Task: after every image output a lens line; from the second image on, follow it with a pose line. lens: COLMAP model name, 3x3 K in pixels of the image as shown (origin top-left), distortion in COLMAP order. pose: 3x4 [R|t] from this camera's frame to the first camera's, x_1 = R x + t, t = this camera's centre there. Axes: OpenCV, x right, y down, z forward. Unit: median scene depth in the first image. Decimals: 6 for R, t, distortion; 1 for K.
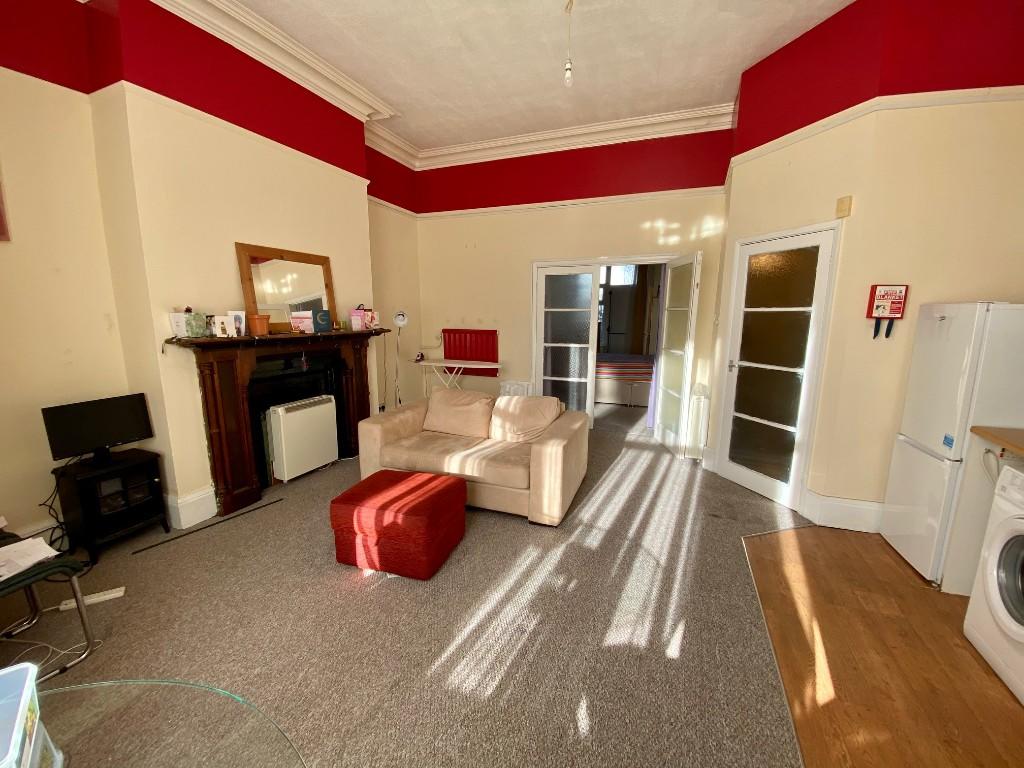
lens RADIAL K [[410.9, 0, 512.7], [0, 410.9, 385.2], [0, 0, 1]] dist [0.030766, -0.024268]
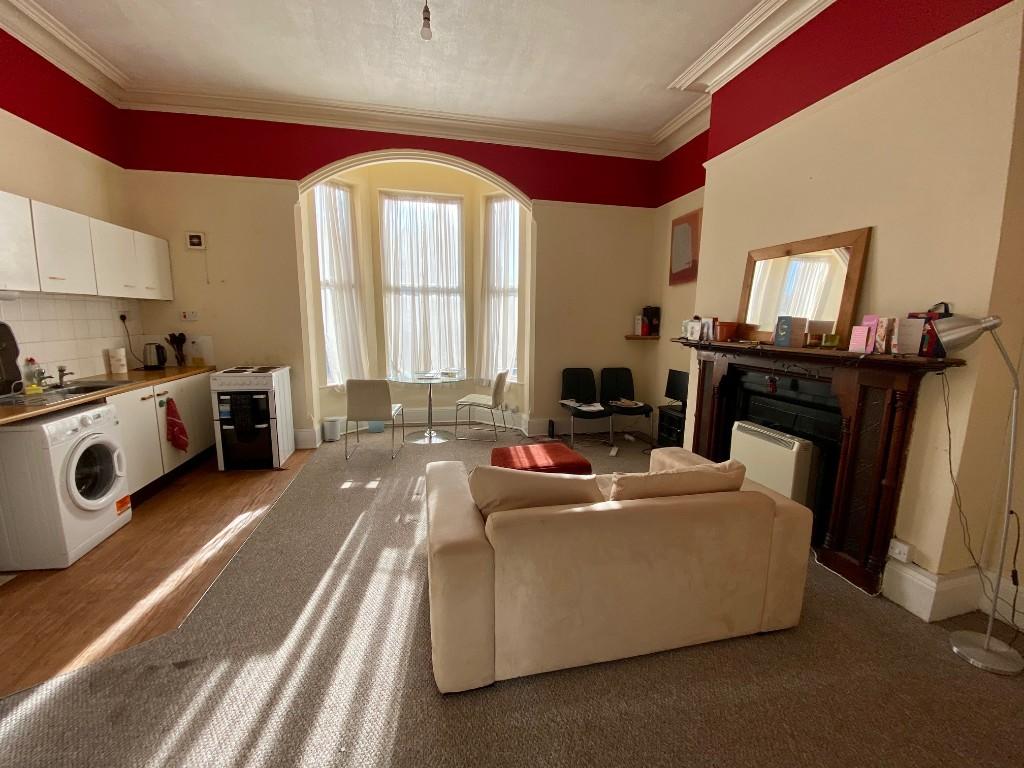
lens RADIAL K [[410.9, 0, 512.7], [0, 410.9, 385.2], [0, 0, 1]] dist [0.030766, -0.024268]
pose [[-0.829633, 0.070717, -0.553813, 0.432854], [-0.117493, 0.947618, 0.297012, -0.284576], [0.545806, 0.311480, -0.777866, 1.681591]]
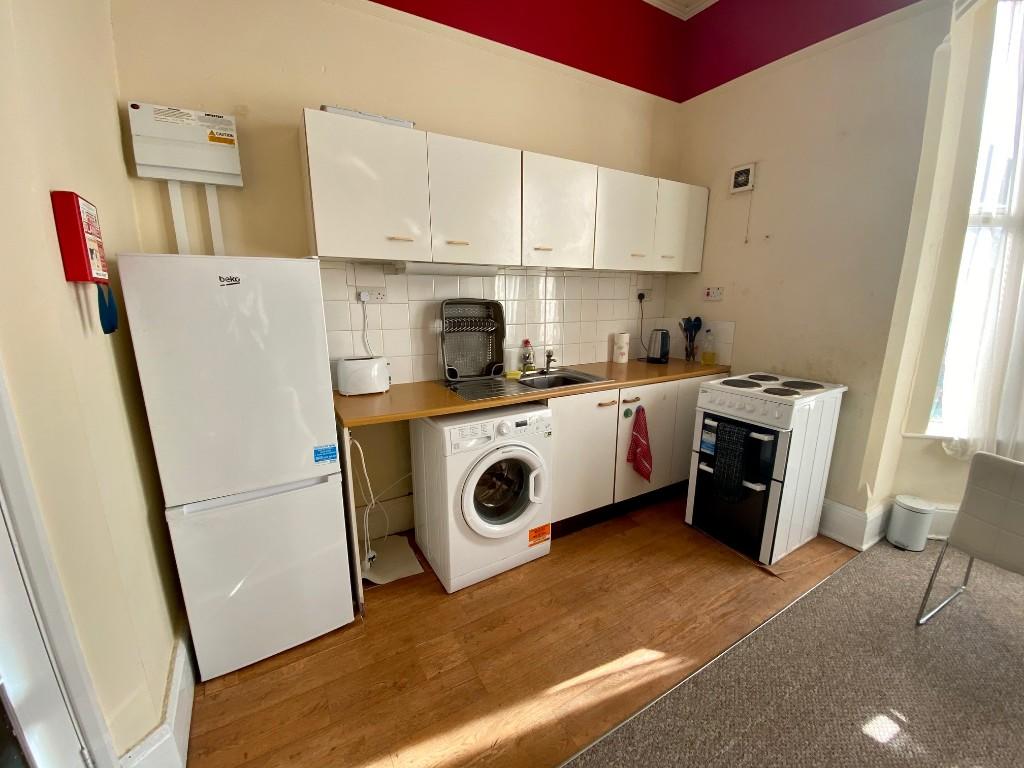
lens RADIAL K [[410.9, 0, 512.7], [0, 410.9, 385.2], [0, 0, 1]] dist [0.030766, -0.024268]
pose [[-0.785724, -0.142044, 0.602047, 0.288860], [0.101635, 0.930406, 0.352158, -0.154187], [-0.610170, 0.337888, -0.716606, 0.991929]]
